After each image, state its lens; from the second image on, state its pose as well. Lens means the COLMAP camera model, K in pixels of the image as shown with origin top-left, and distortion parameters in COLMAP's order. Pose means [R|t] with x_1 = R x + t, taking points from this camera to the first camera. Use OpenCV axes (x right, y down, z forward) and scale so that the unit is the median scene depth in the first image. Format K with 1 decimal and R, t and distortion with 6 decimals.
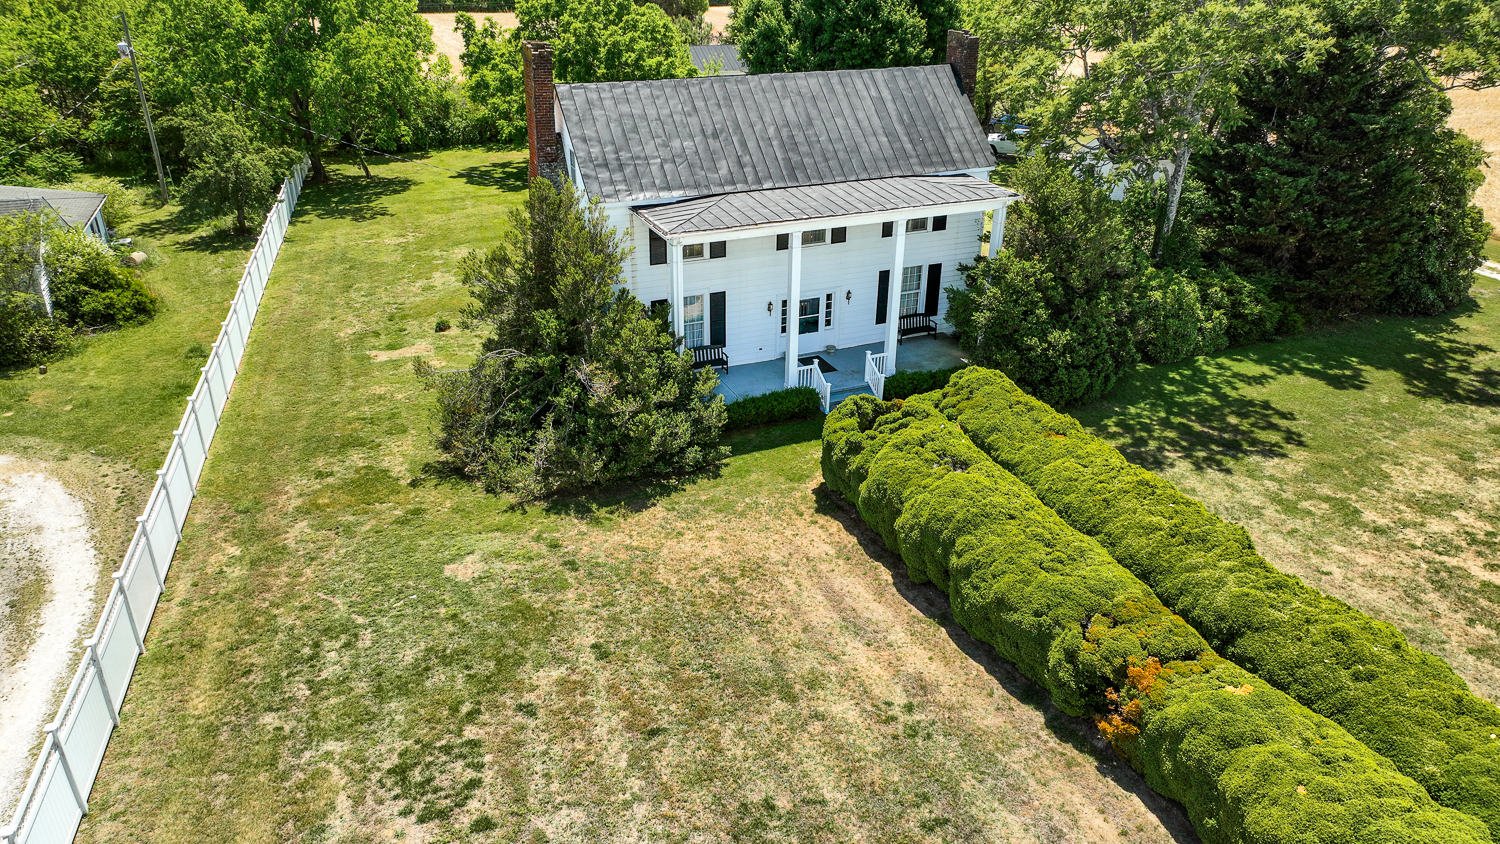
lens RADIAL K [[1098.0, 0, 750.0], [0, 1098.0, 422.0], [0, 0, 1]] dist [0.001889, 0.008924]
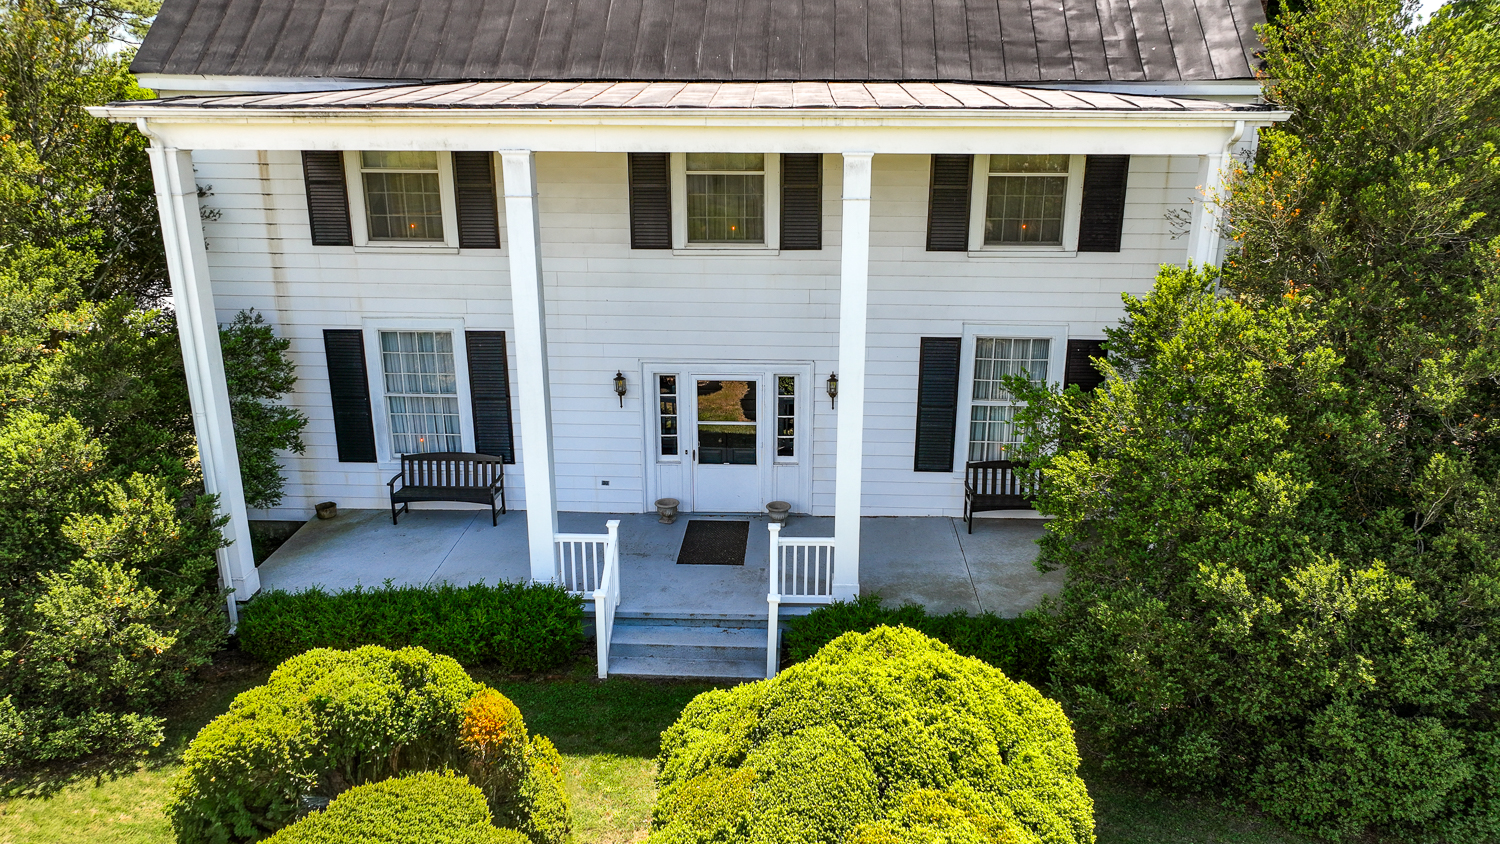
lens RADIAL K [[1098.0, 0, 750.0], [0, 1098.0, 422.0], [0, 0, 1]] dist [0.001889, 0.008924]
pose [[0.900981, 0.127061, -0.414836, 0.253029], [-0.183155, 0.978168, -0.098188, -0.062234], [0.393304, 0.164445, 0.904583, 0.678791]]
